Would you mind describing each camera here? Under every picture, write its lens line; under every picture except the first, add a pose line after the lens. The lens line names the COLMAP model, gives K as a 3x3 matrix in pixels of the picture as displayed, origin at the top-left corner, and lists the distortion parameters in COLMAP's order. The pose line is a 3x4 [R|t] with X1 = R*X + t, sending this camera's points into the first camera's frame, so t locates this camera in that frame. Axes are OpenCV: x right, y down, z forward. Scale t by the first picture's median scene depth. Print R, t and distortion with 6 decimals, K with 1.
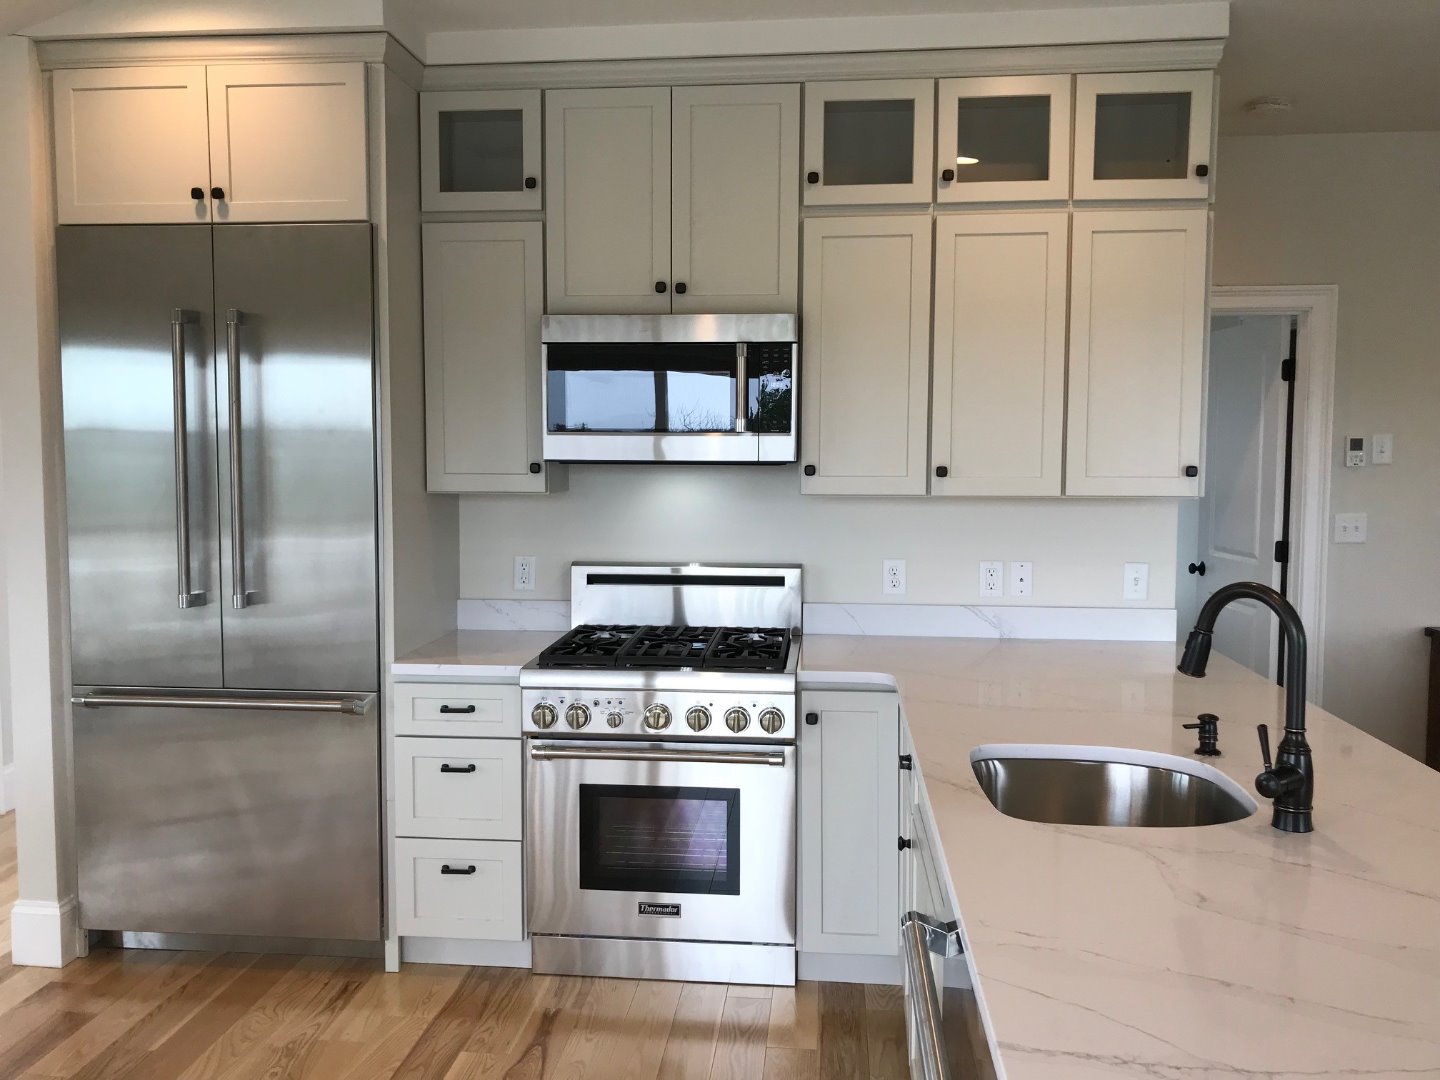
lens RADIAL K [[1154.1, 0, 718.1], [0, 1154.1, 525.6], [0, 0, 1]] dist [0.033061, -0.038932]
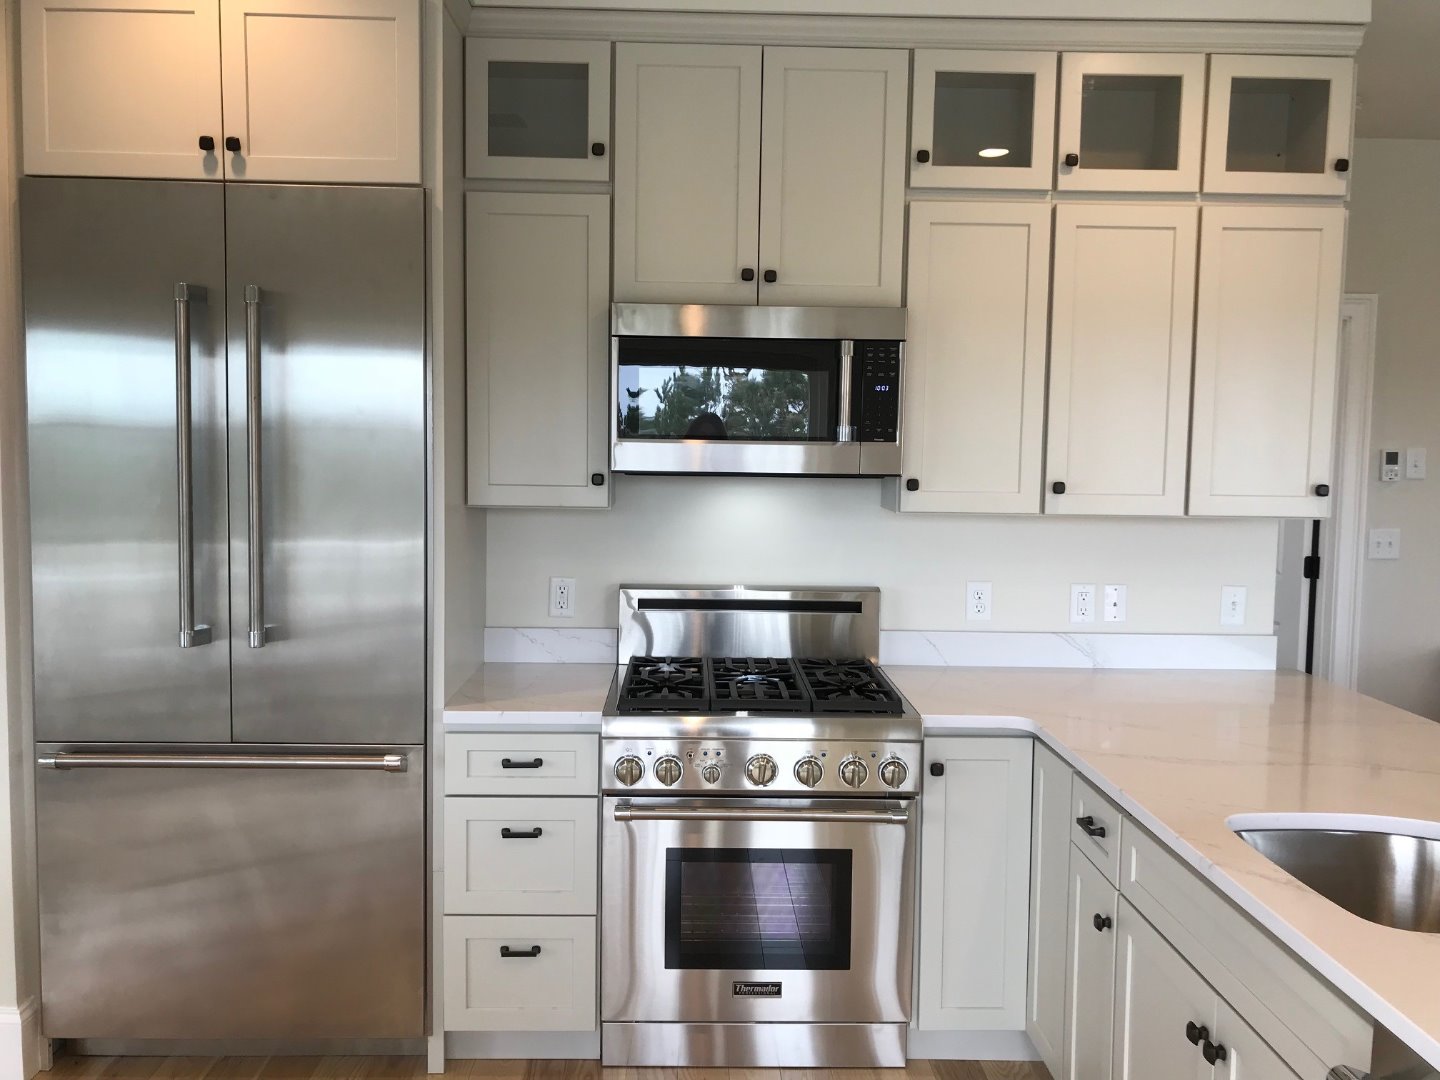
lens RADIAL K [[1154.1, 0, 718.1], [0, 1154.1, 525.6], [0, 0, 1]] dist [0.033061, -0.038932]
pose [[0.993000, 0.004573, 0.118028, -0.178196], [-0.005087, 0.999979, 0.004049, -0.019938], [-0.118007, -0.004621, 0.993002, 0.134601]]
